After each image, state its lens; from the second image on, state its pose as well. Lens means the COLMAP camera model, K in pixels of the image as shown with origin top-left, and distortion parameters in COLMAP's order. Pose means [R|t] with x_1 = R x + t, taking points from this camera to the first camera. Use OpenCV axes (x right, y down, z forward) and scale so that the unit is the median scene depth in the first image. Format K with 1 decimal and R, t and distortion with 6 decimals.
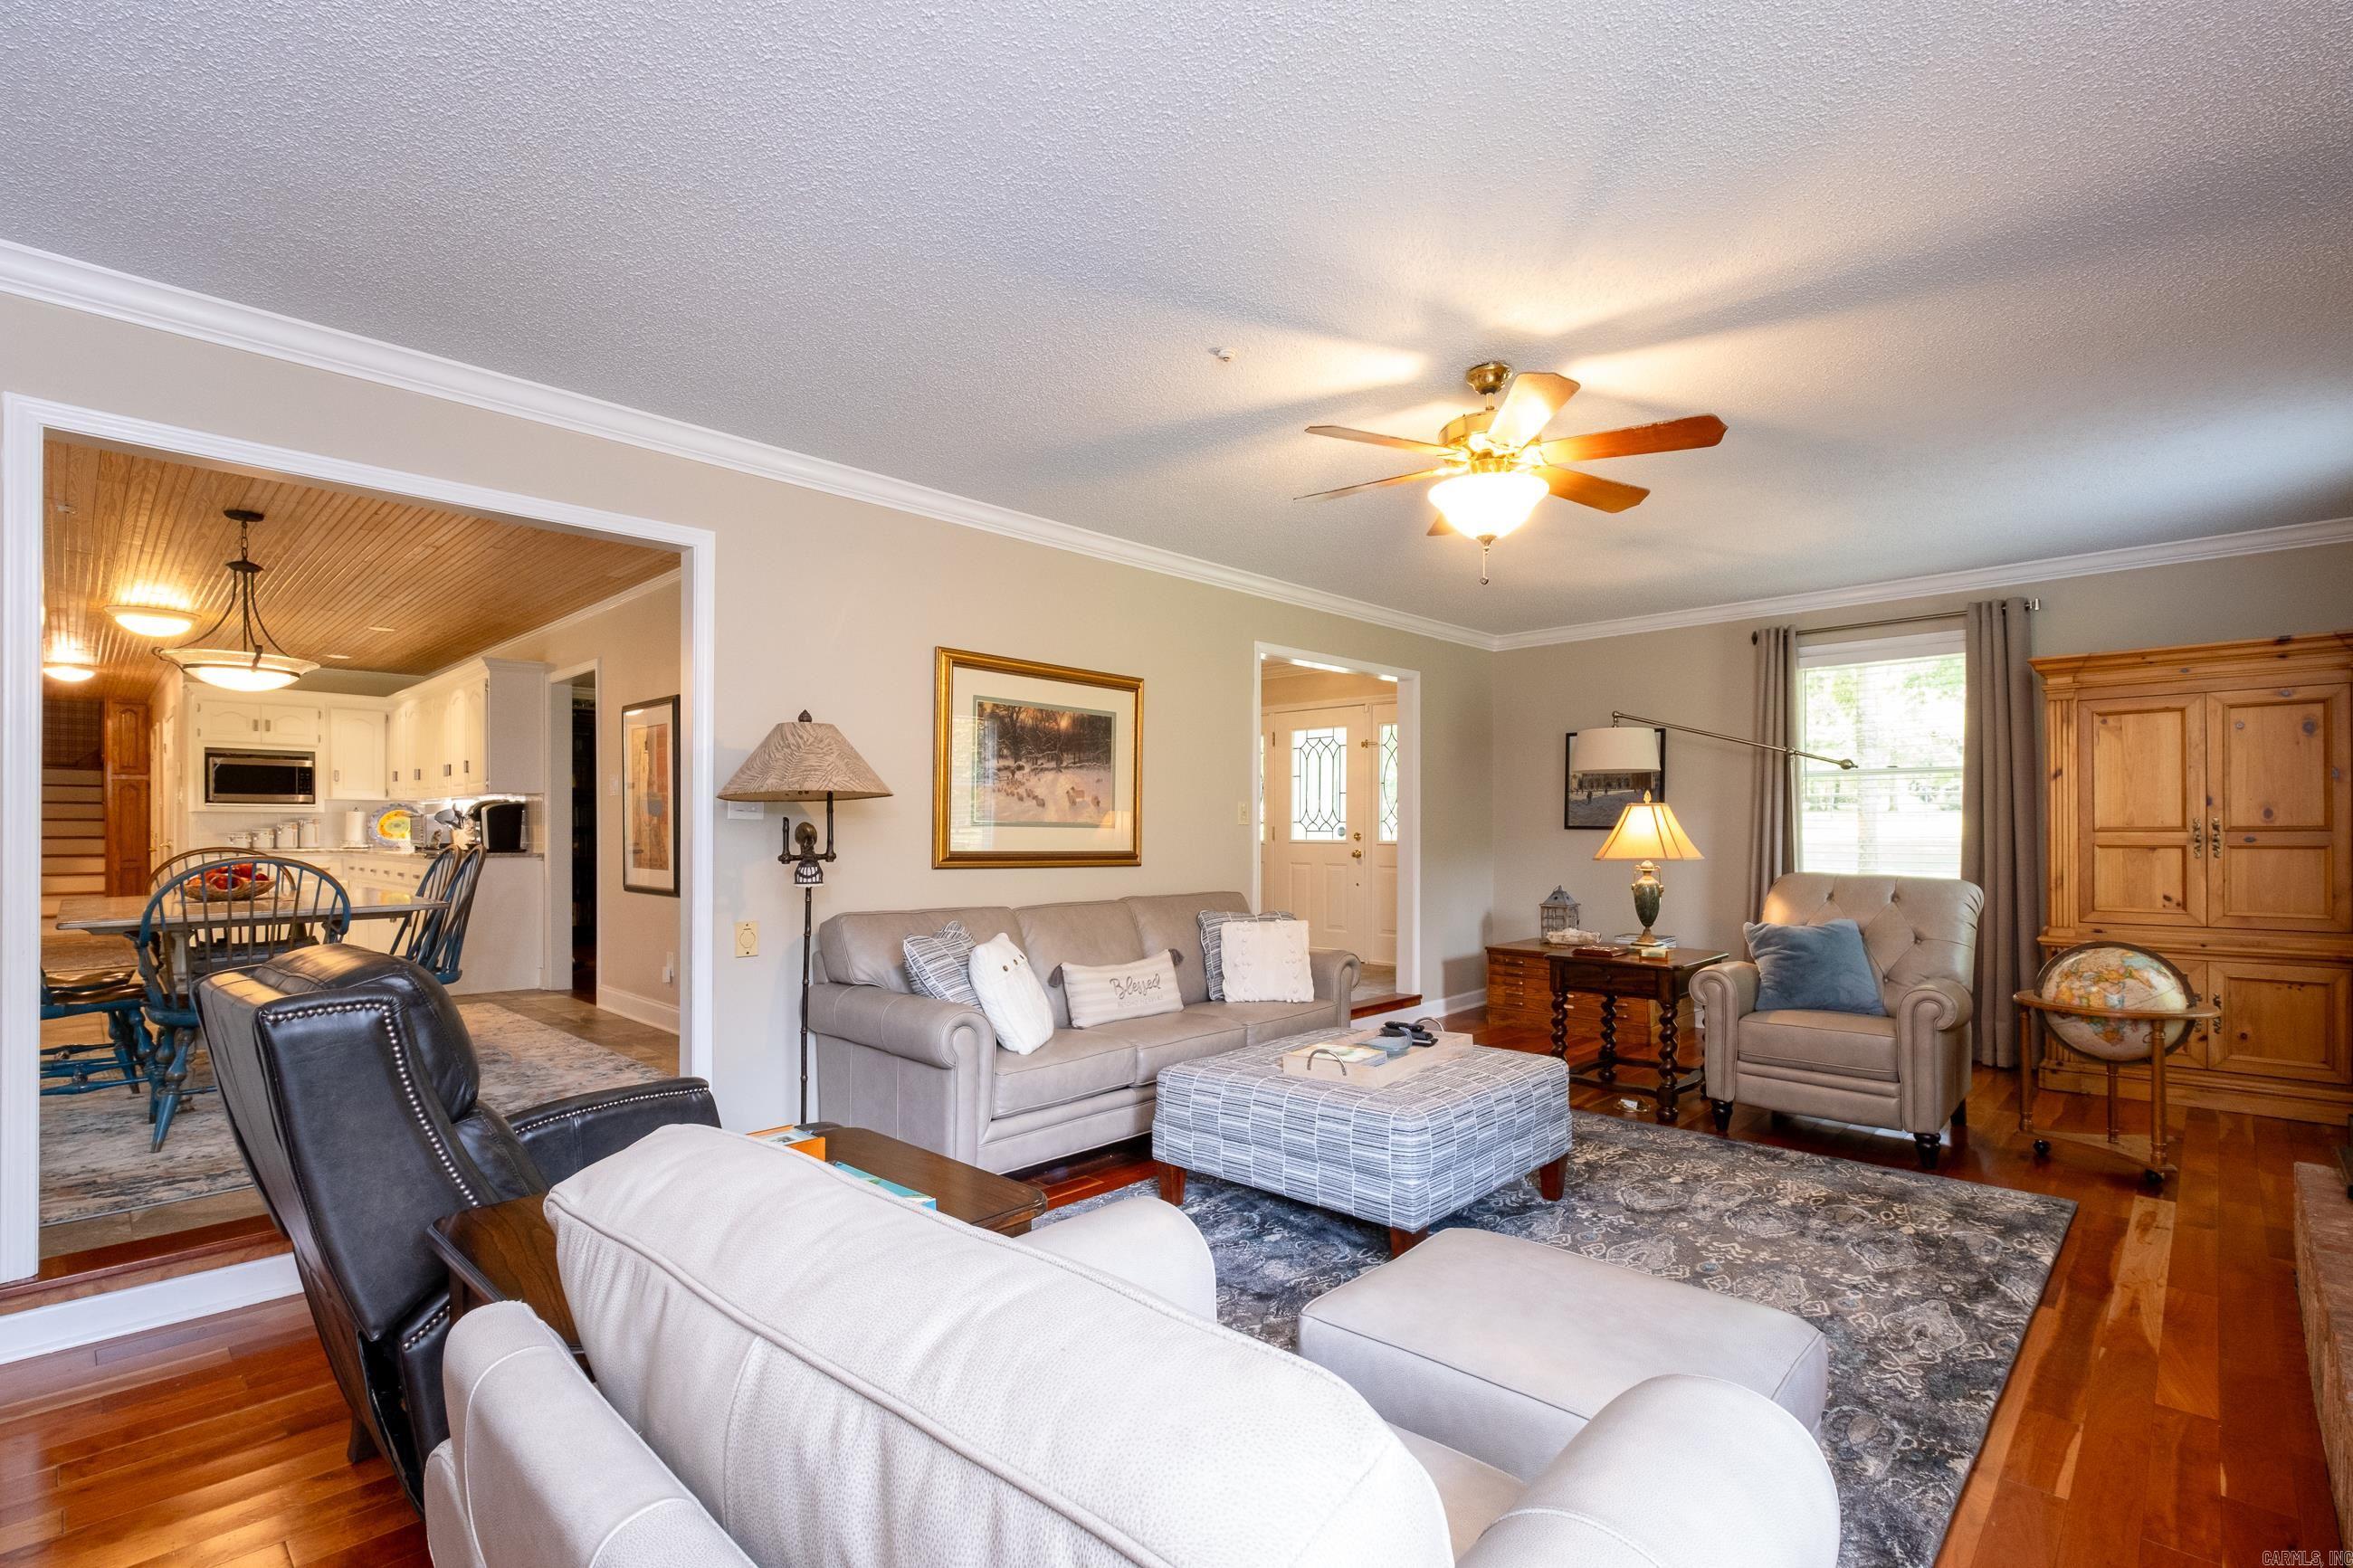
lens RADIAL K [[1051.6, 0, 1182.1], [0, 1051.6, 838.2], [0, 0, 1]] dist [-0.002464, -0.000140]
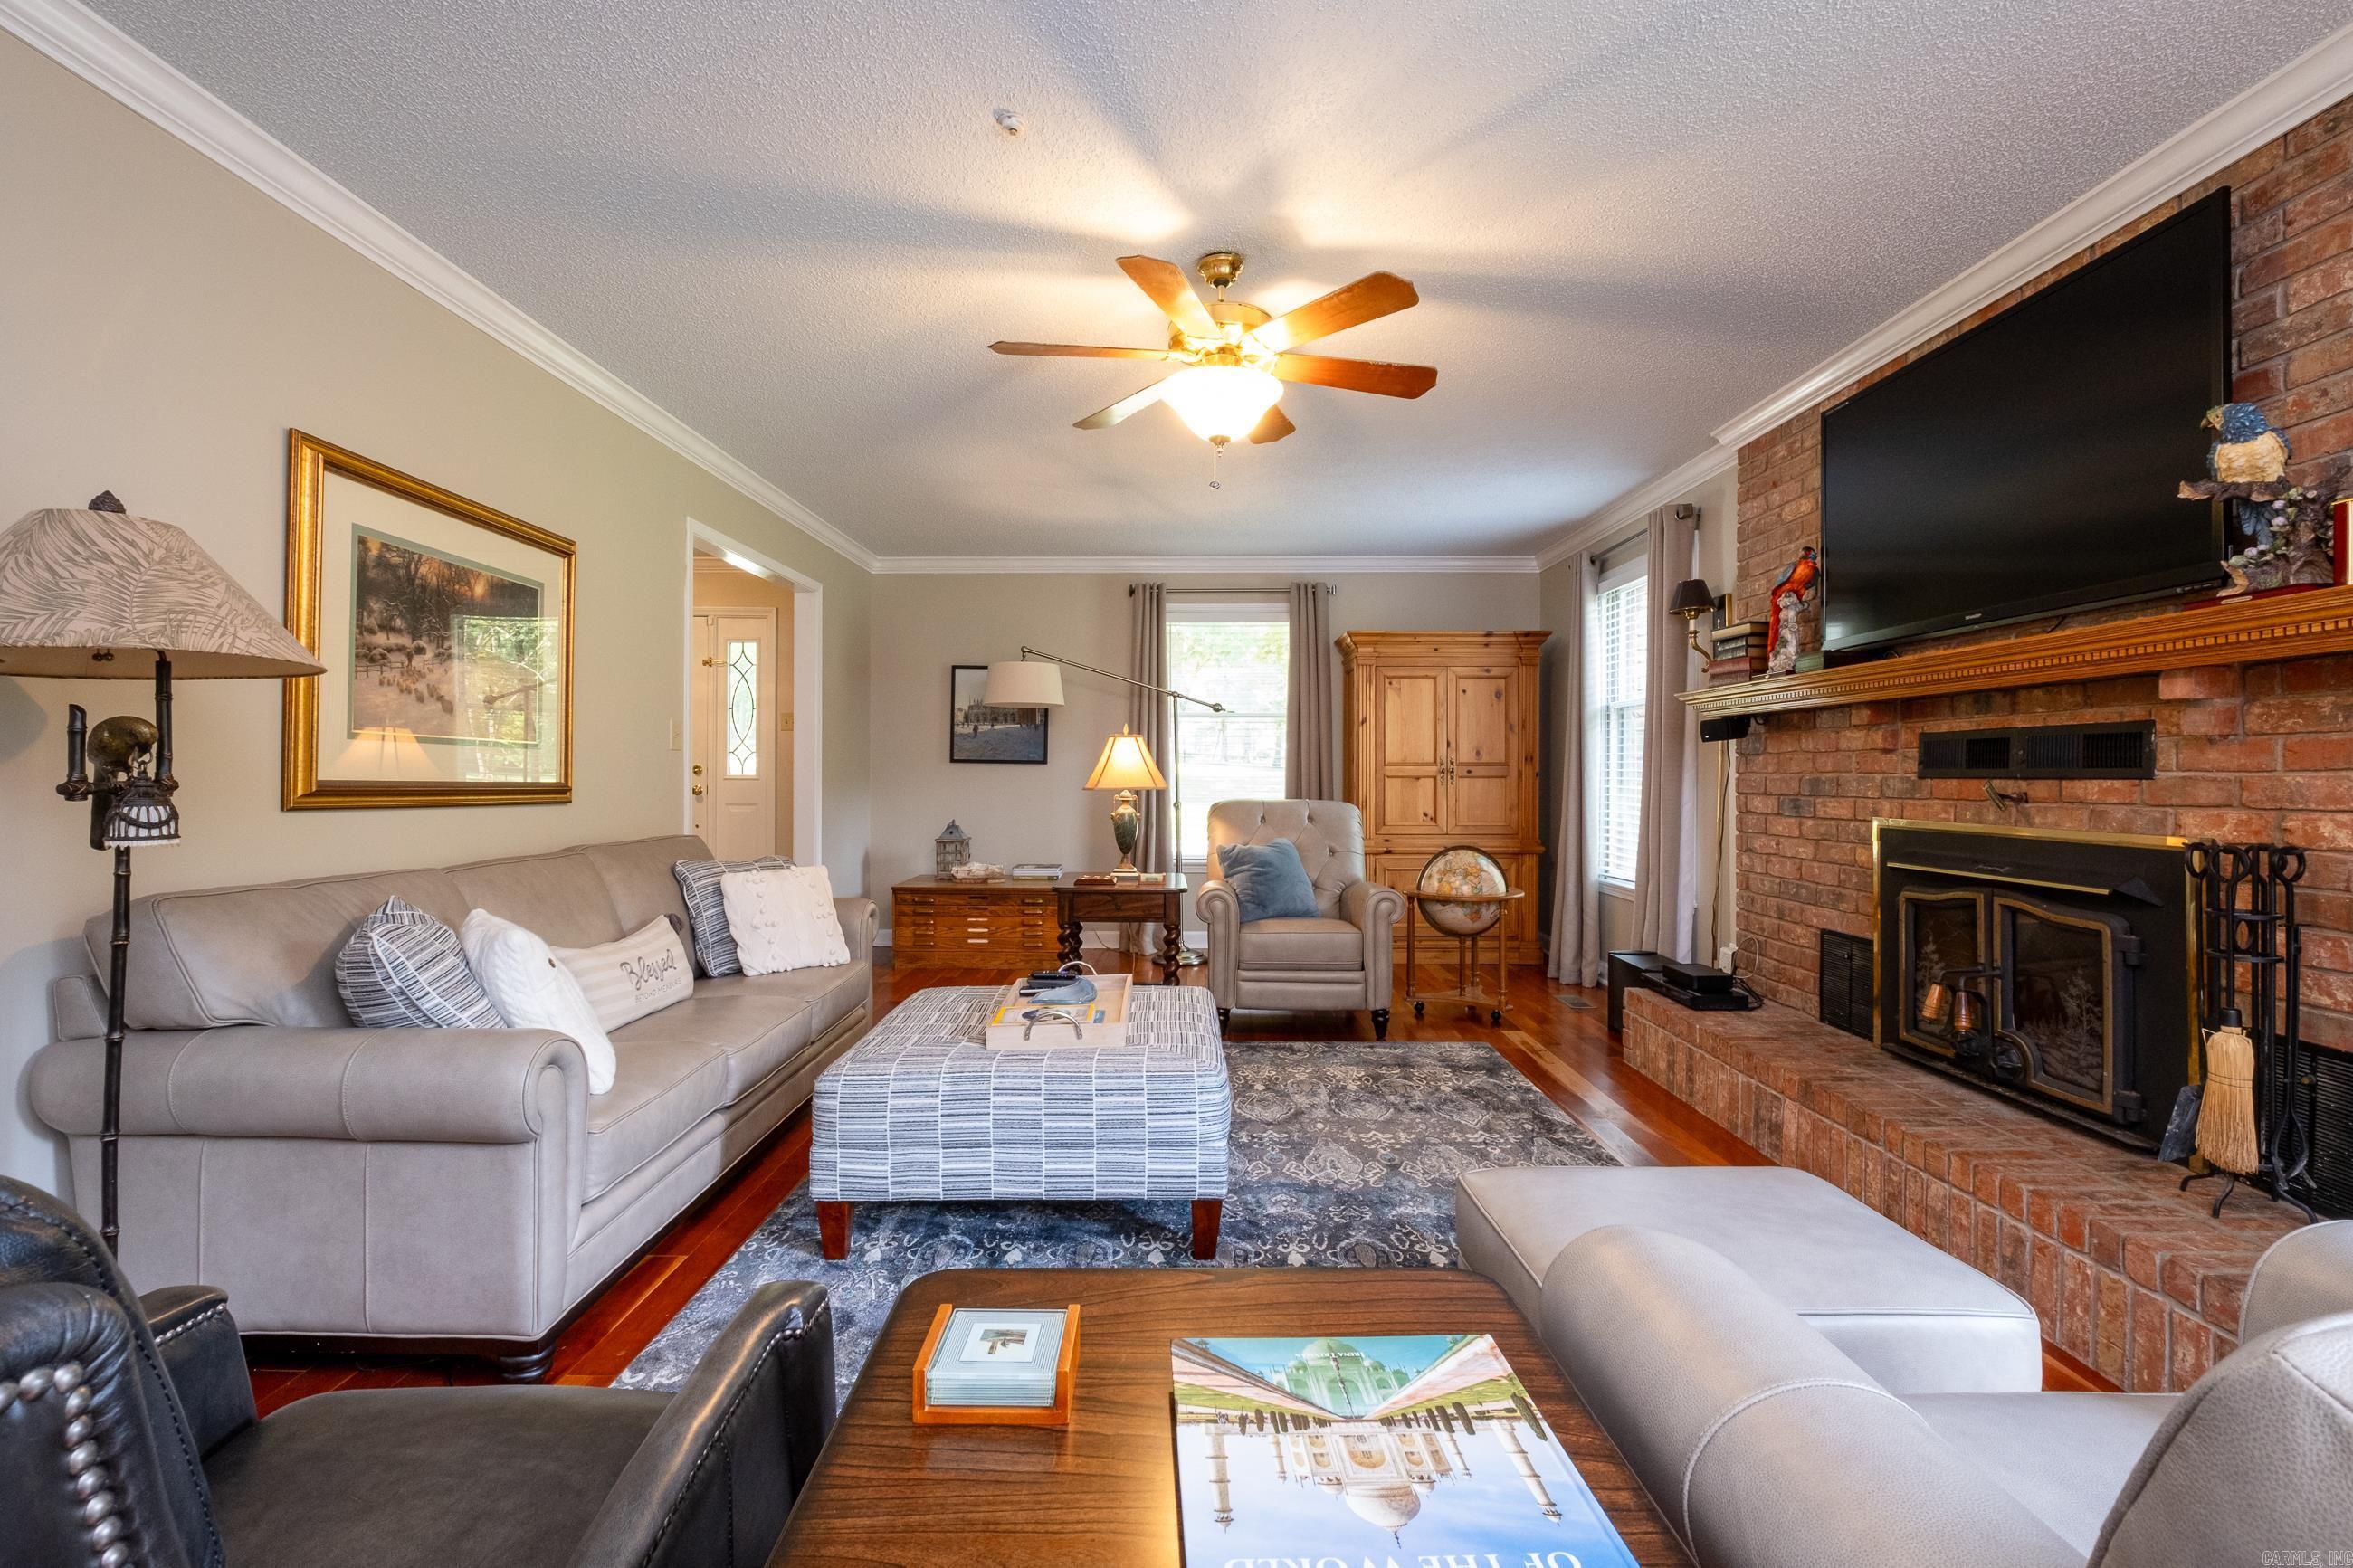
lens RADIAL K [[1046.6, 0, 1176.5], [0, 1046.6, 784.0], [0, 0, 1]] dist [-0.001803, -0.000302]
pose [[0.736232, -0.003896, 0.676718, -0.247556], [0.000450, 0.999986, 0.005268, 0.010896], [-0.676729, -0.003574, 0.736224, 0.226428]]
